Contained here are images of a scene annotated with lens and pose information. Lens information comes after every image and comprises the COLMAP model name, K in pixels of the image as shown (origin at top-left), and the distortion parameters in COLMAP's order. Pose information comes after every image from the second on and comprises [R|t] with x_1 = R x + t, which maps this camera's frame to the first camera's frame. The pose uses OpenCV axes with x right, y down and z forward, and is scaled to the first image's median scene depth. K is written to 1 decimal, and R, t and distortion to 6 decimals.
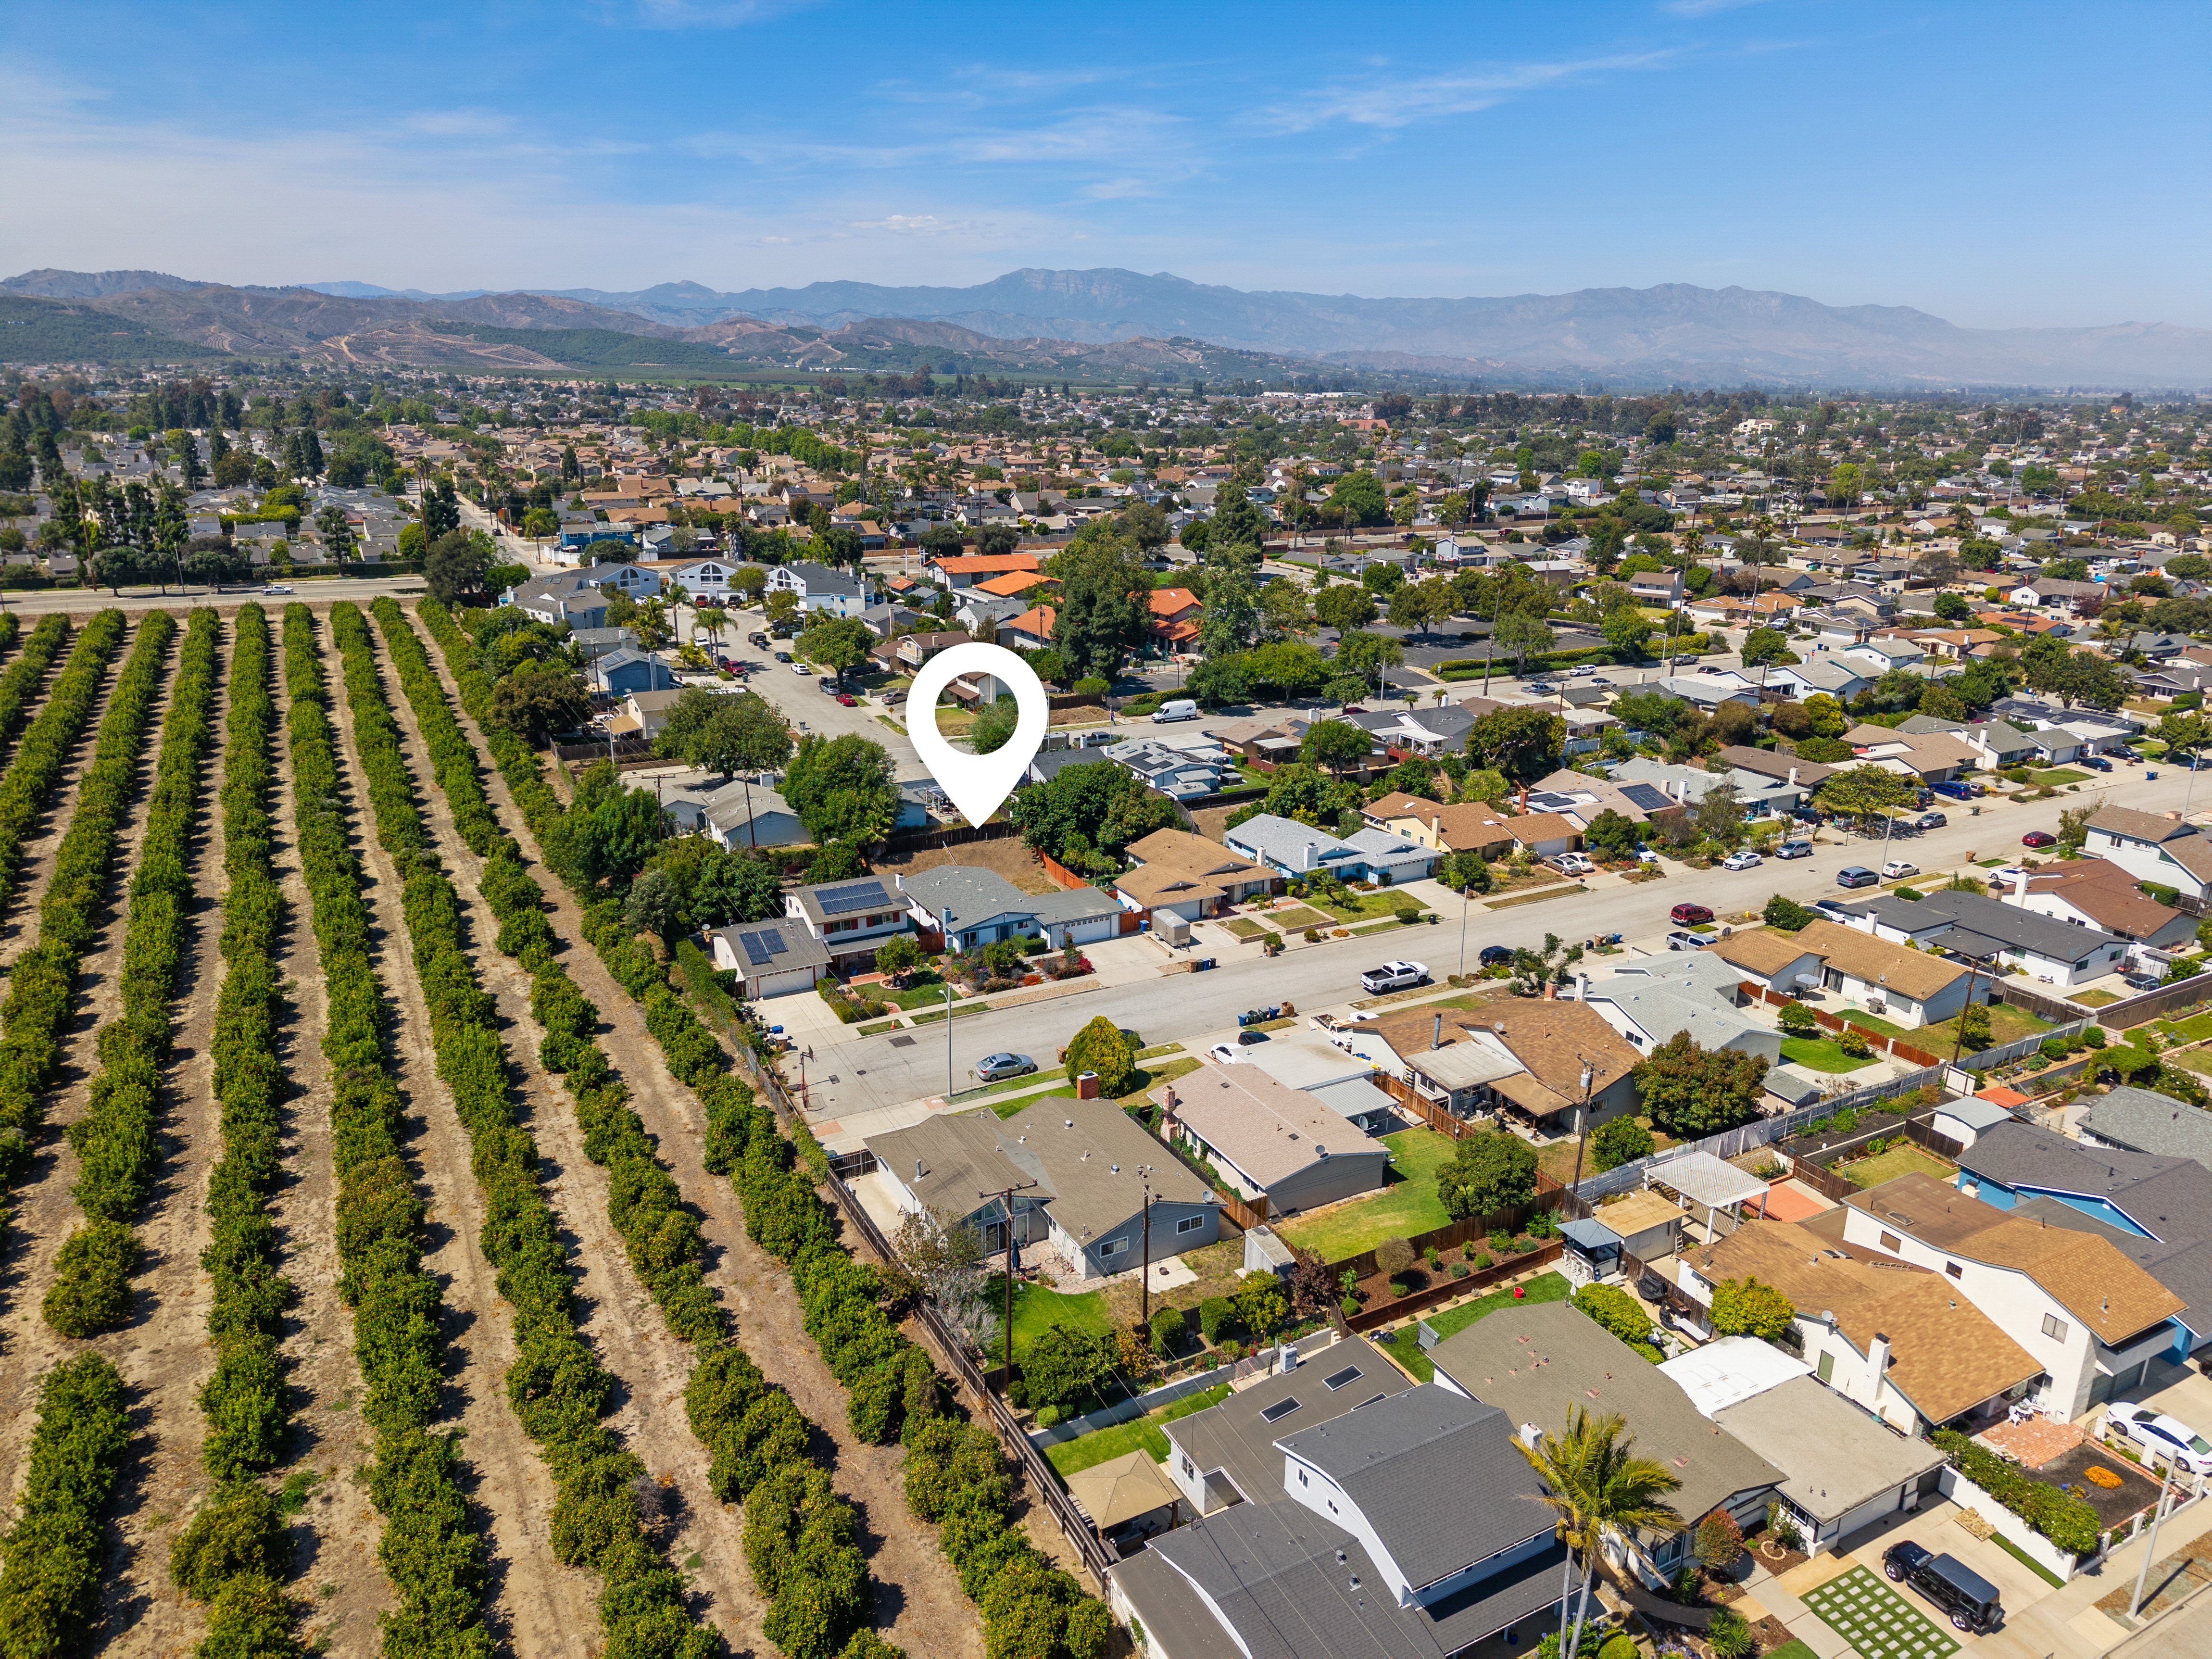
lens RADIAL K [[1490.9, 0, 1143.8], [0, 1490.9, 830.4], [0, 0, 1]] dist [0.078693, -0.117199]
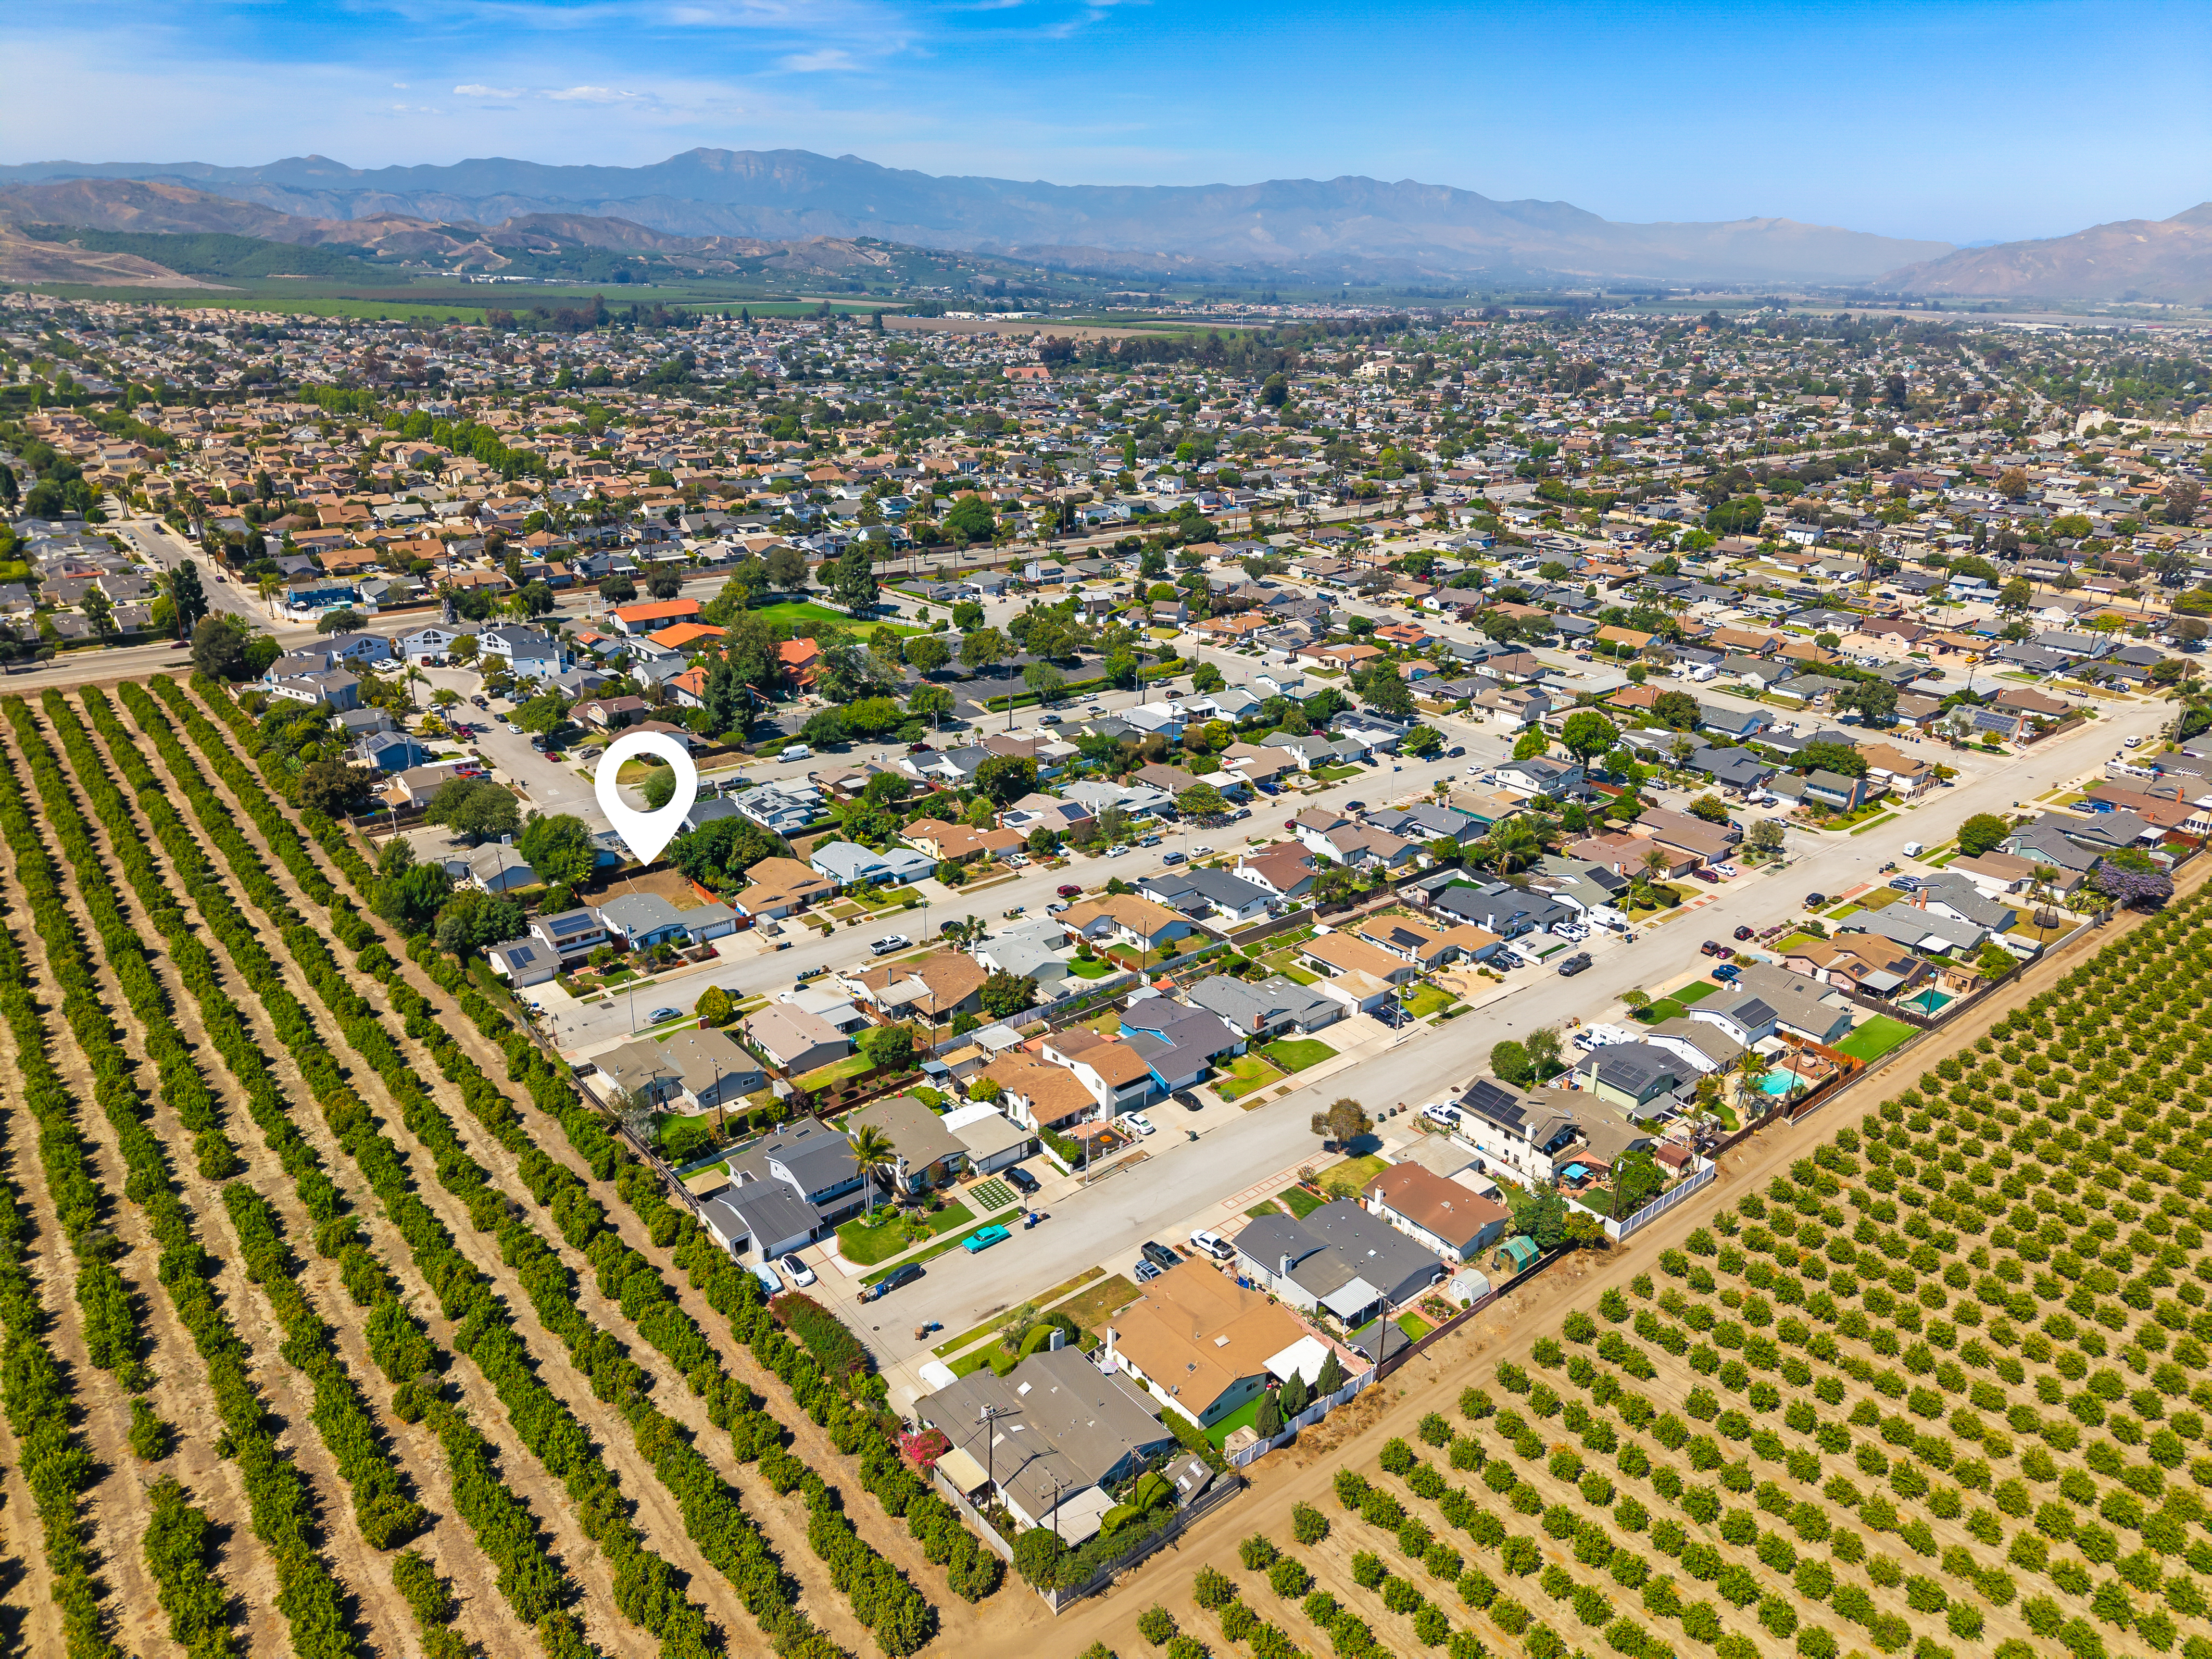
lens RADIAL K [[1490.9, 0, 1143.8], [0, 1490.9, 830.4], [0, 0, 1]] dist [0.078693, -0.117199]
pose [[0.982600, -0.066326, 0.173488, 0.147531], [0.053844, 0.995676, 0.075693, -0.145569], [-0.177759, -0.065034, 0.981923, -0.754625]]
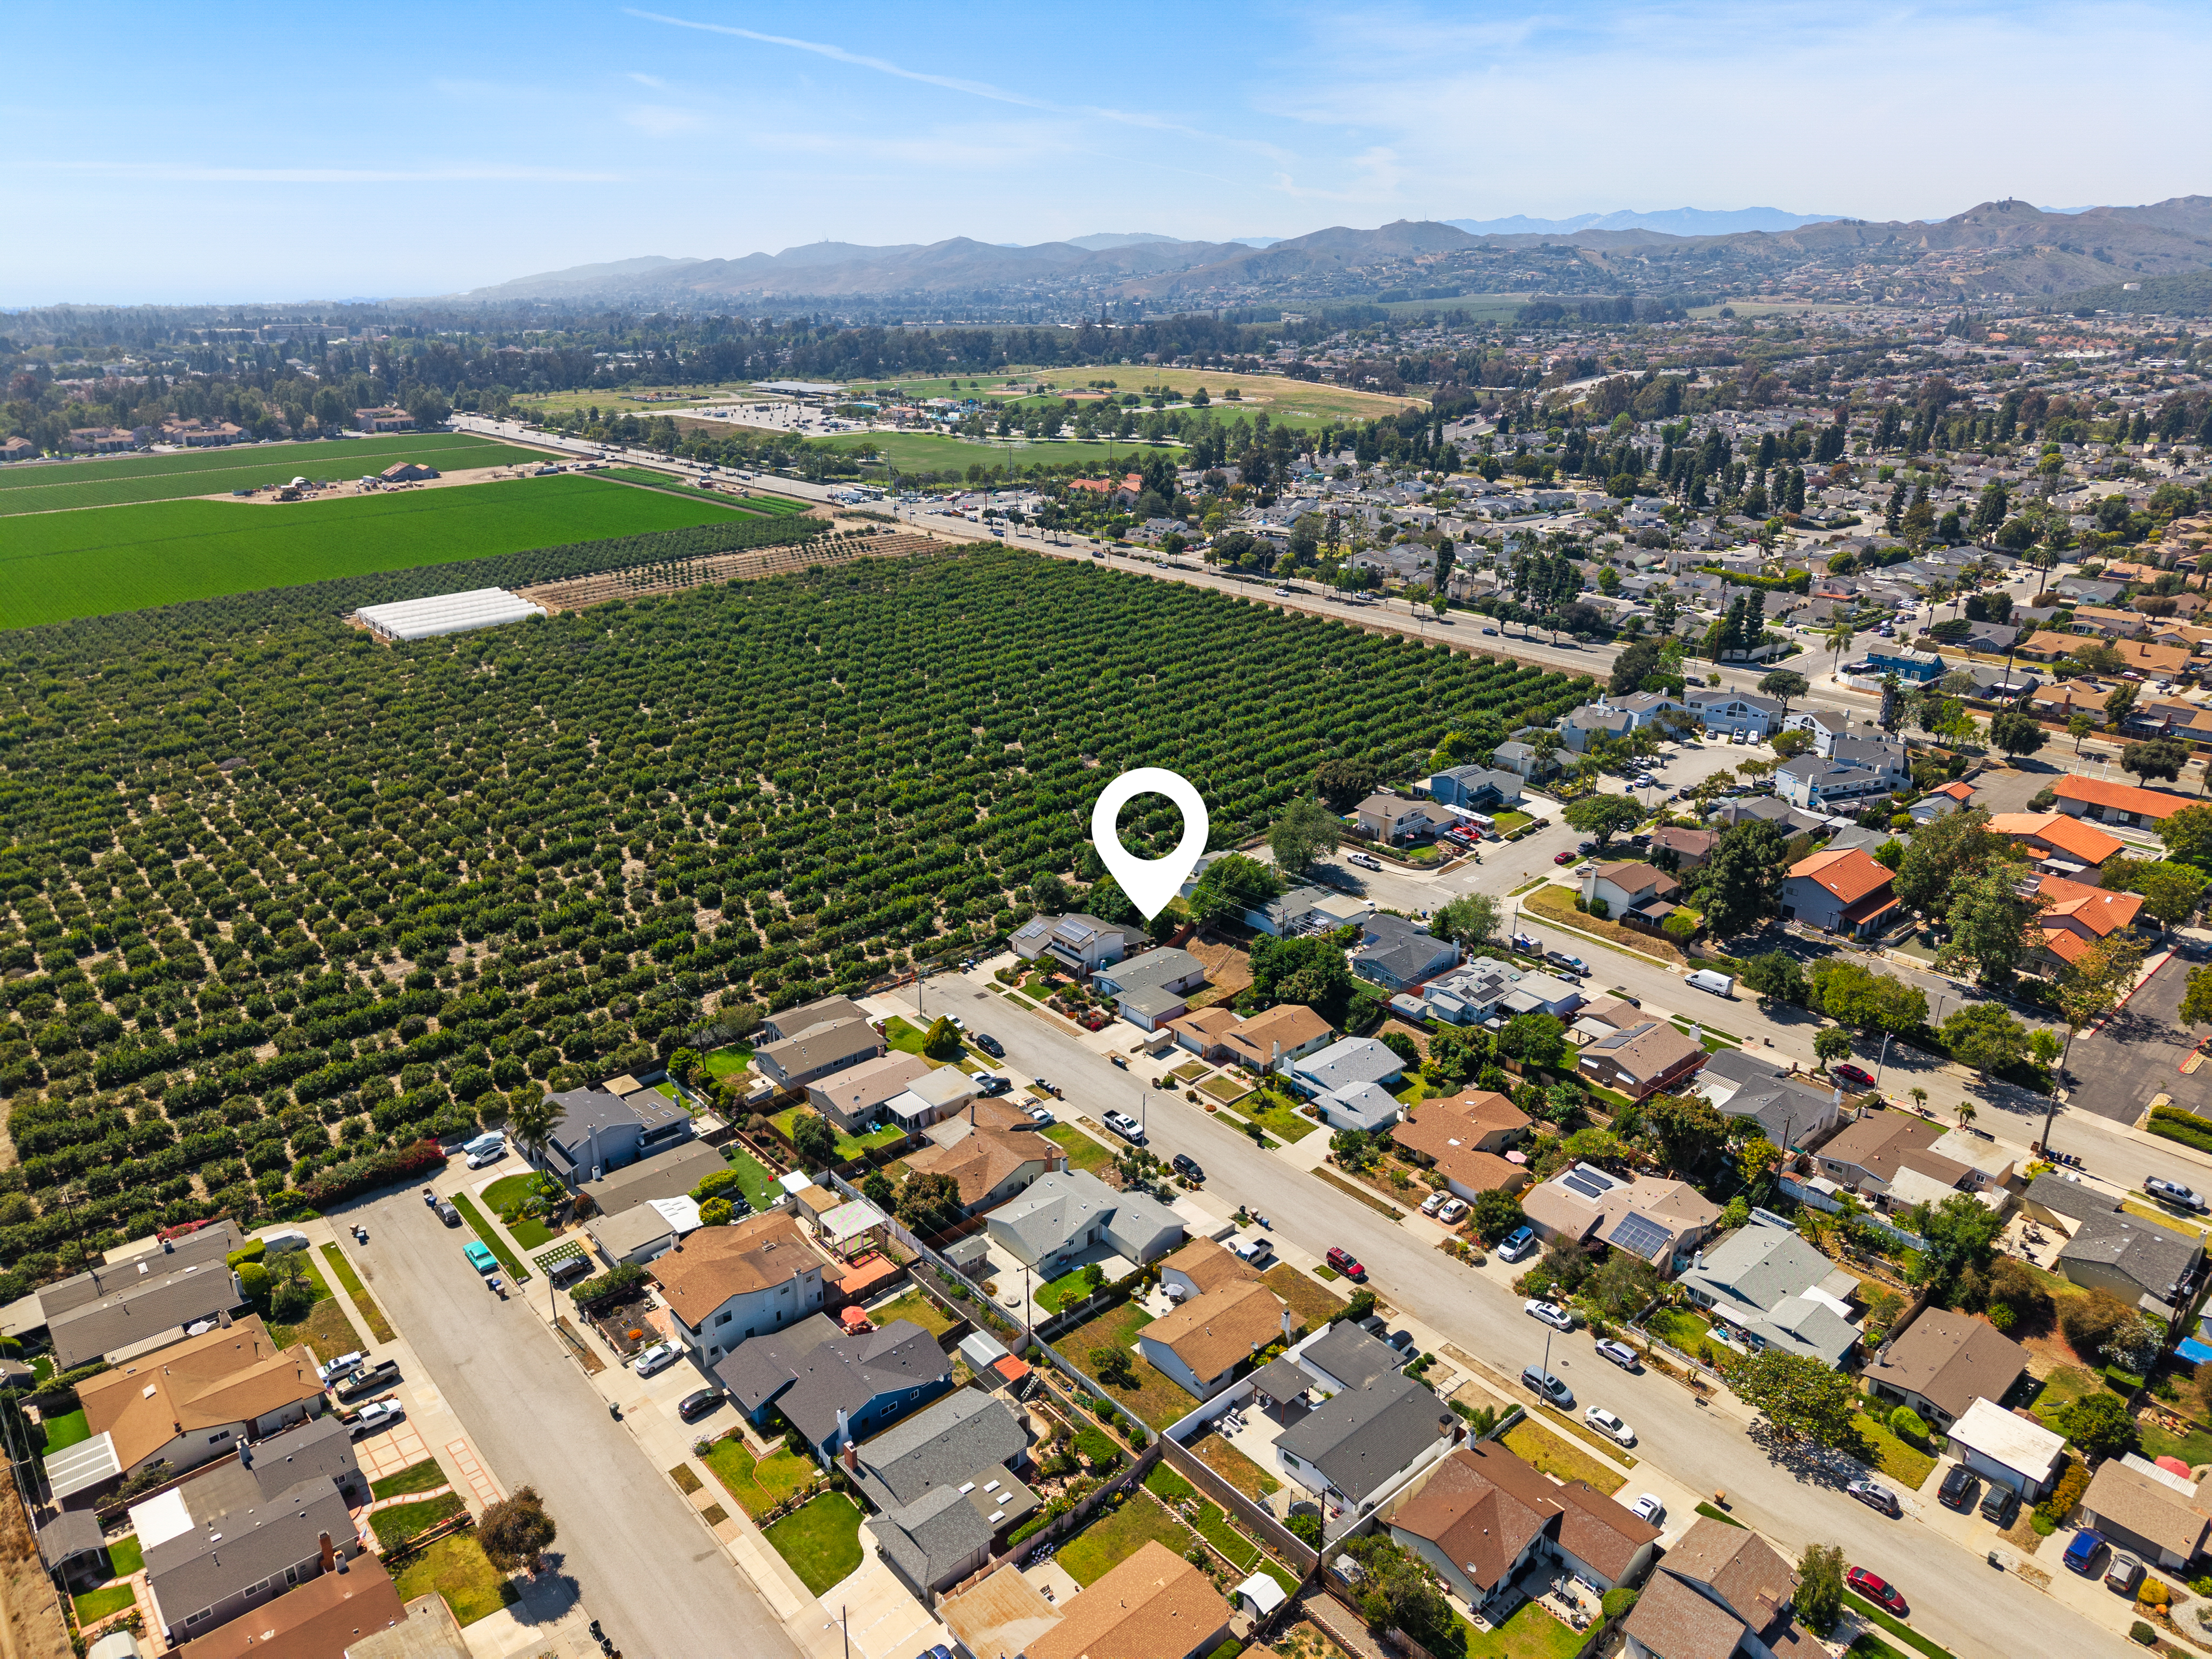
lens RADIAL K [[1490.9, 0, 1143.8], [0, 1490.9, 830.4], [0, 0, 1]] dist [0.078693, -0.117199]
pose [[0.213537, 0.335684, -0.917452, 1.278921], [-0.290329, 0.918489, 0.268489, -0.512368], [0.932797, 0.209031, 0.293590, 0.460343]]
